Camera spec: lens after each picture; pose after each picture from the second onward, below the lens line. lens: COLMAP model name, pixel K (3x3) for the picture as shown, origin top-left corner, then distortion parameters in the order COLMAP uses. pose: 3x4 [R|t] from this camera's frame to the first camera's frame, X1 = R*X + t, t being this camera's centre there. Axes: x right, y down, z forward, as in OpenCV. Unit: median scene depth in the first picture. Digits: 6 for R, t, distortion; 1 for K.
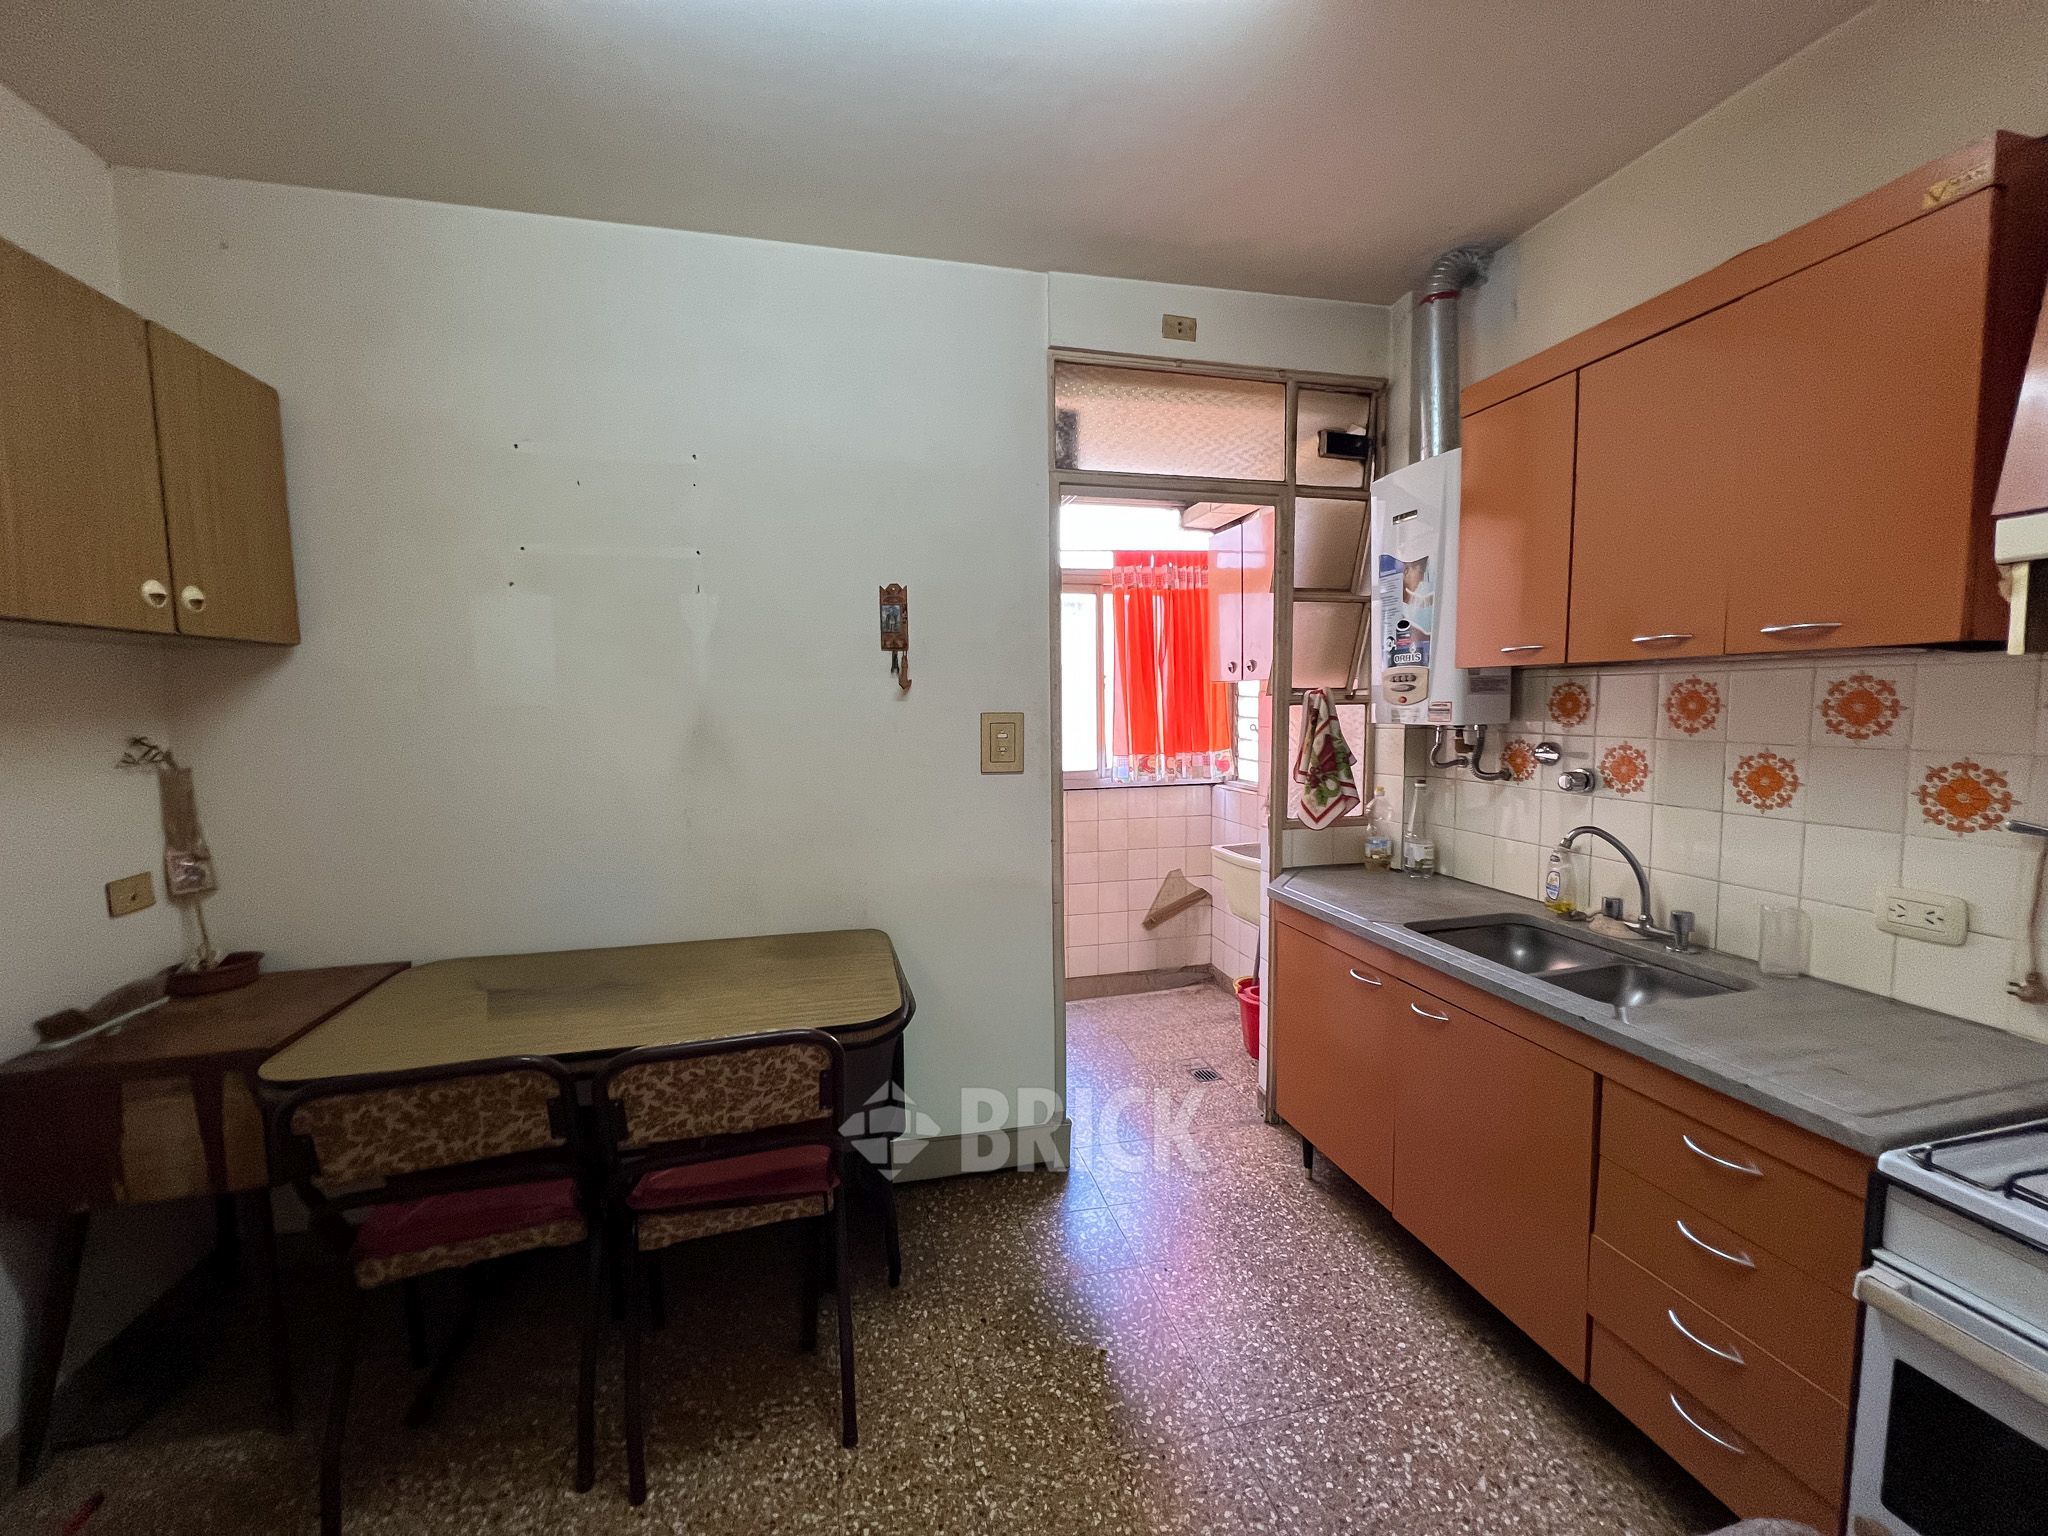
lens RADIAL K [[816.8, 0, 1020.3], [0, 816.8, 768.3], [0, 0, 1]] dist [-0.001861, 0.000869]
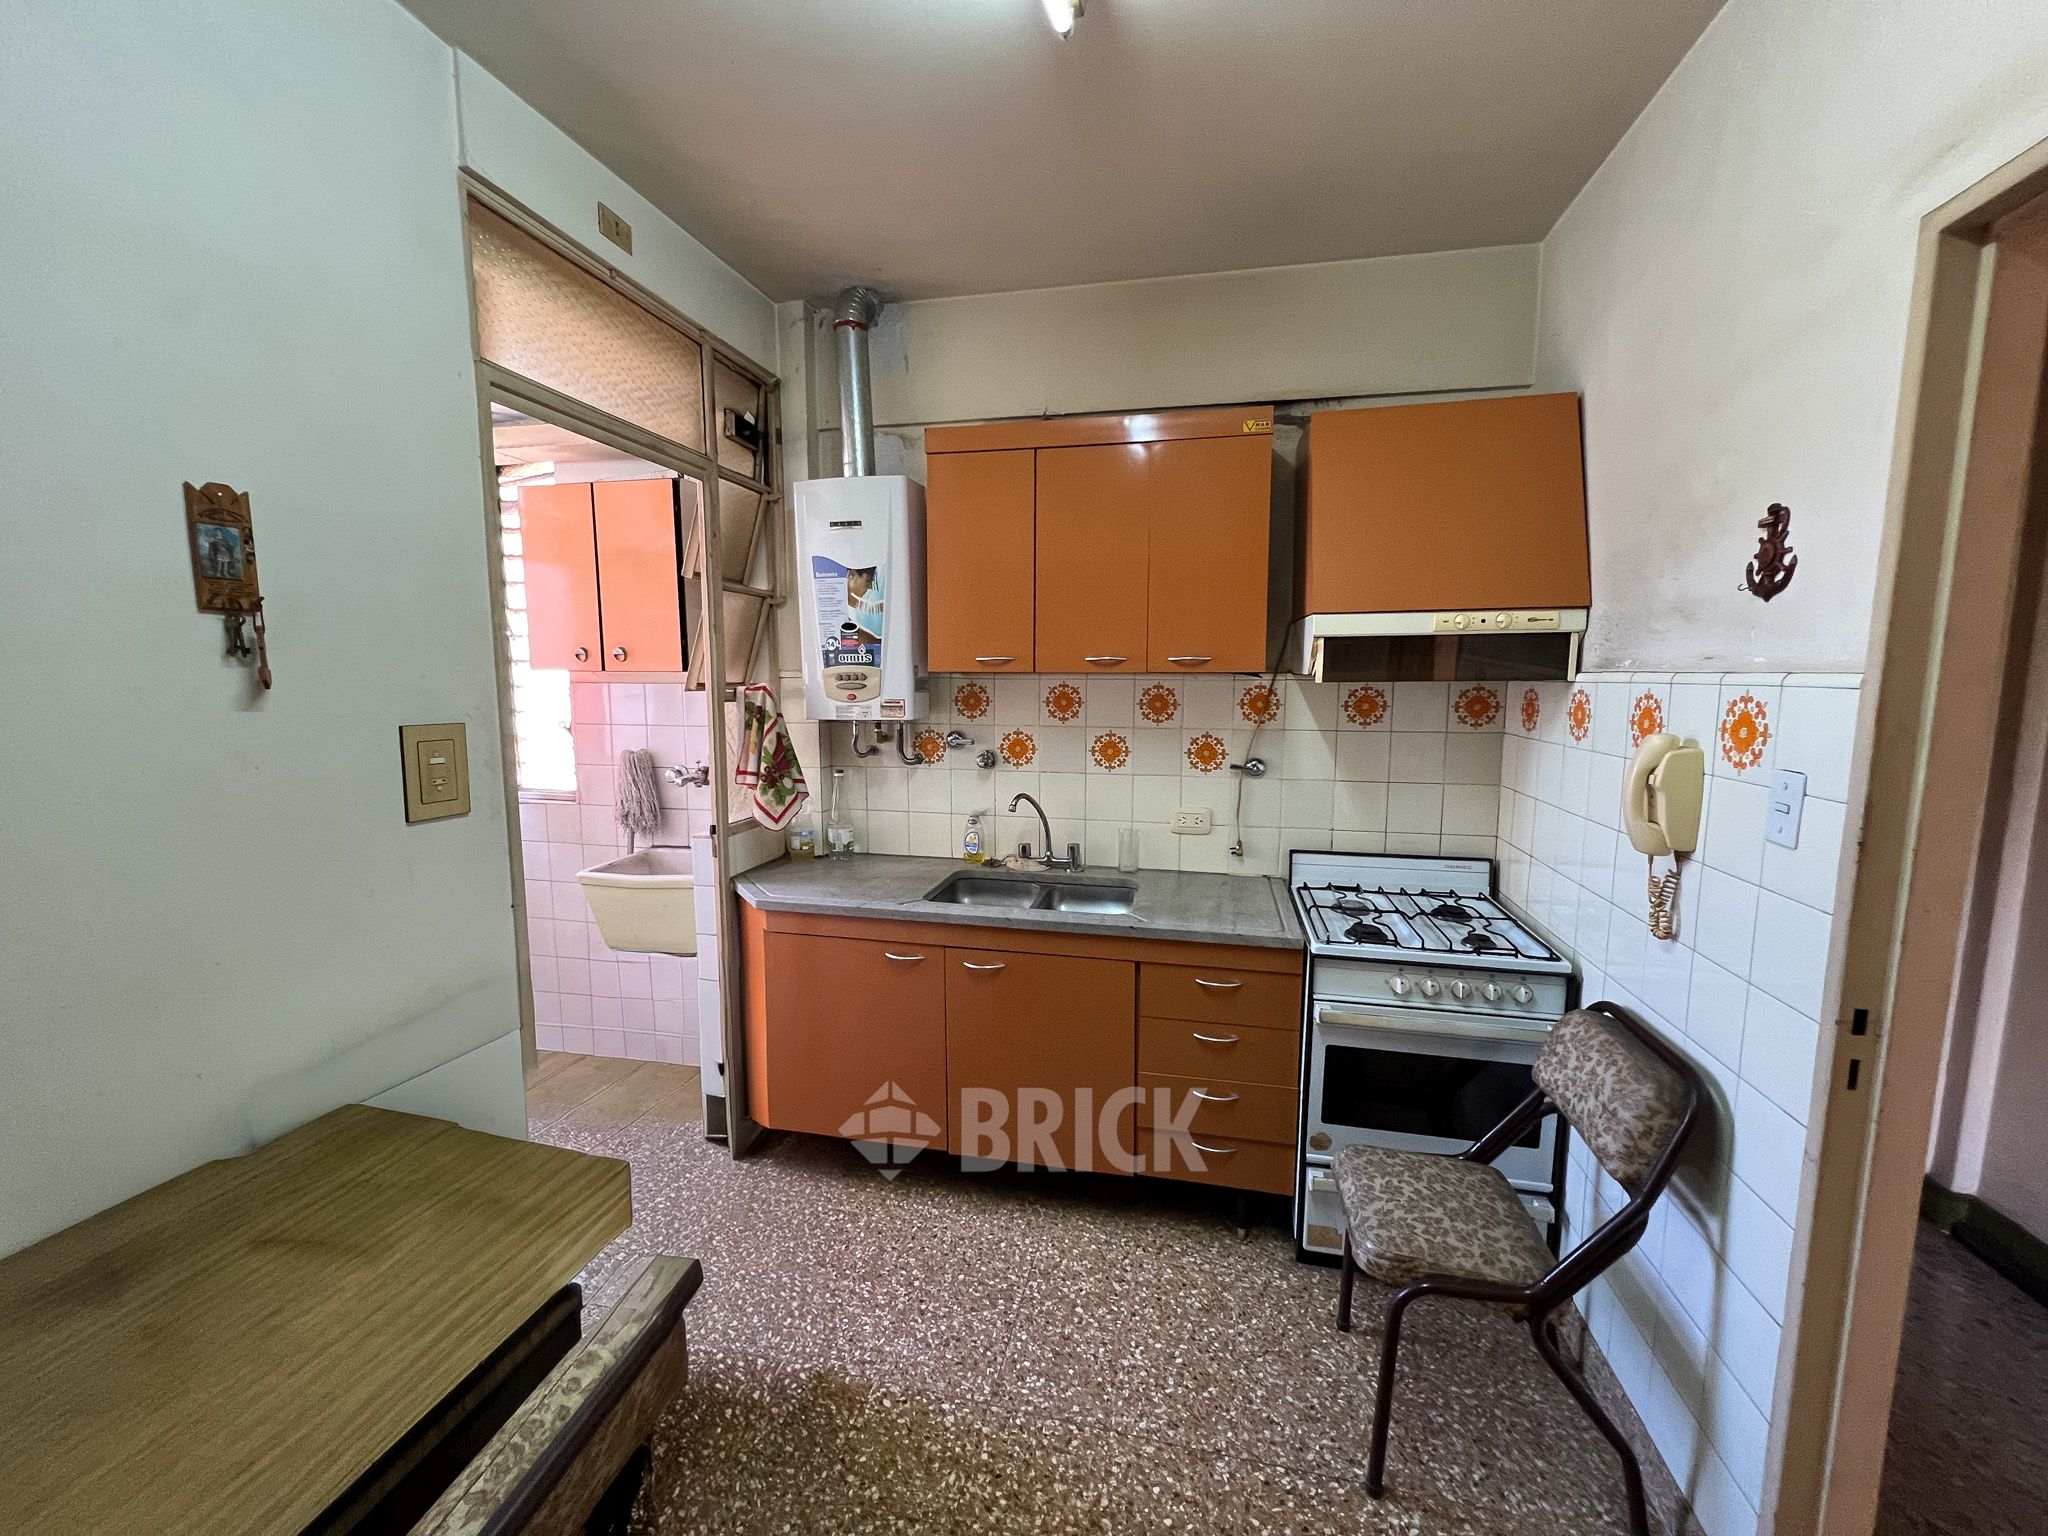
lens RADIAL K [[821.8, 0, 1028.9], [0, 821.8, 769.3], [0, 0, 1]] dist [0.002060, -0.000173]
pose [[0.449648, -0.090629, 0.888596, -0.401642], [0.066289, 0.995482, 0.067987, -0.048539], [-0.890743, 0.028334, 0.453624, 0.312443]]
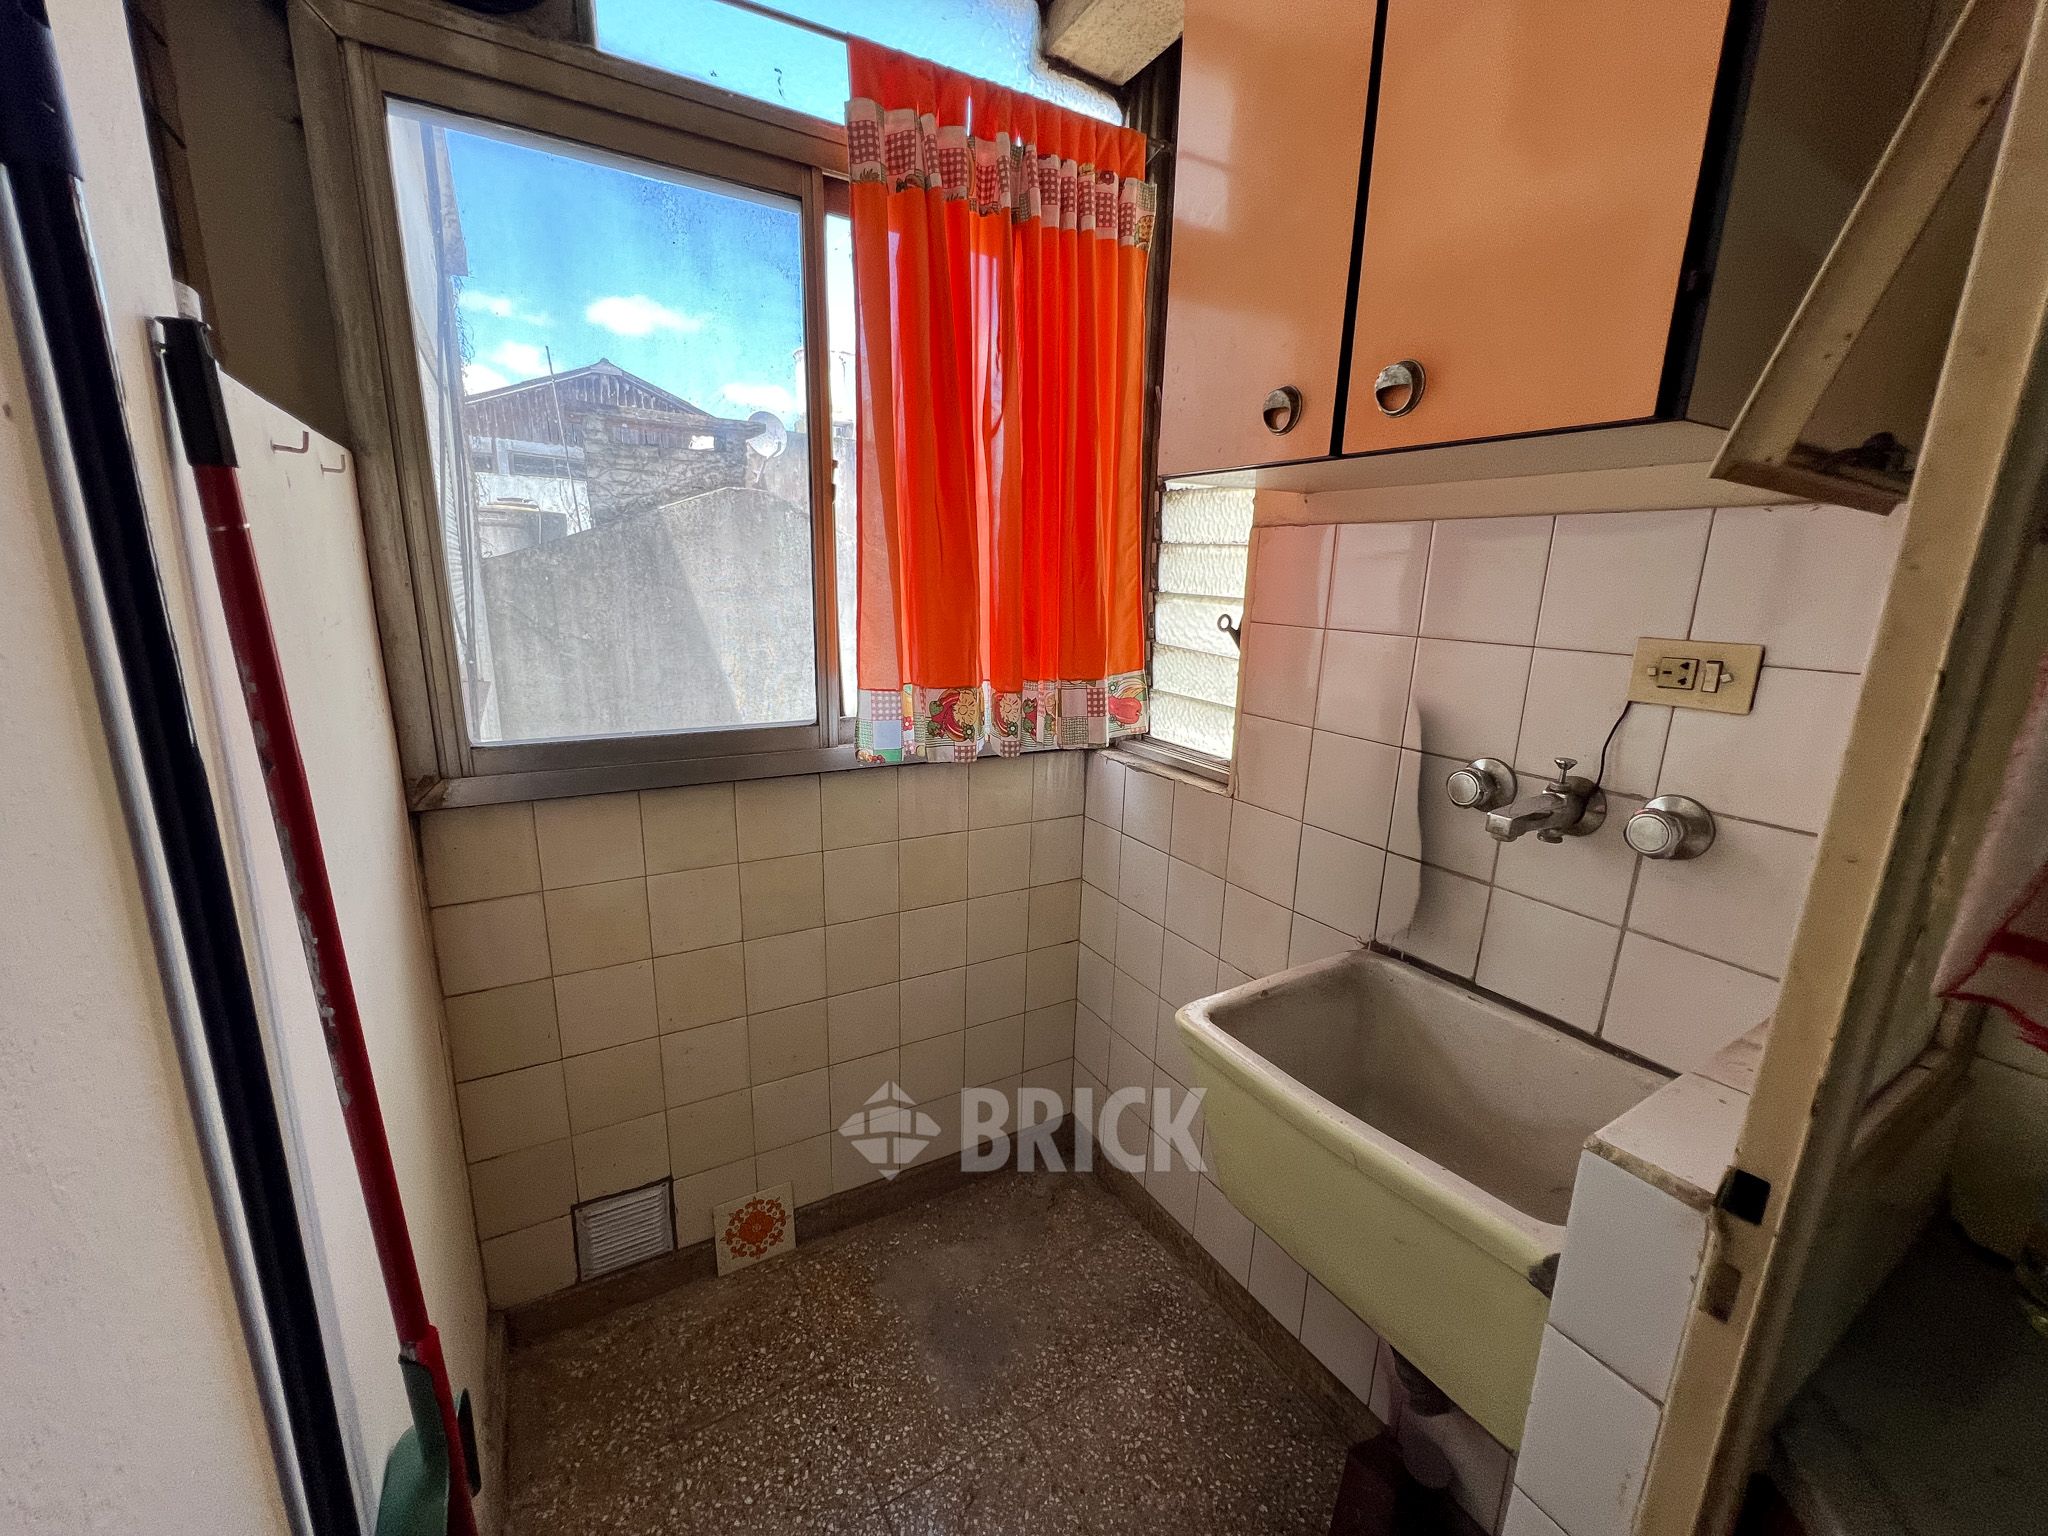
lens RADIAL K [[821.8, 0, 1032.1], [0, 821.8, 776.5], [0, 0, 1]] dist [0.002060, -0.000173]
pose [[0.952624, -0.029358, 0.302731, 0.124492], [-0.018379, 0.987955, 0.153643, -0.058324], [-0.303595, -0.151928, 0.940610, 1.039845]]
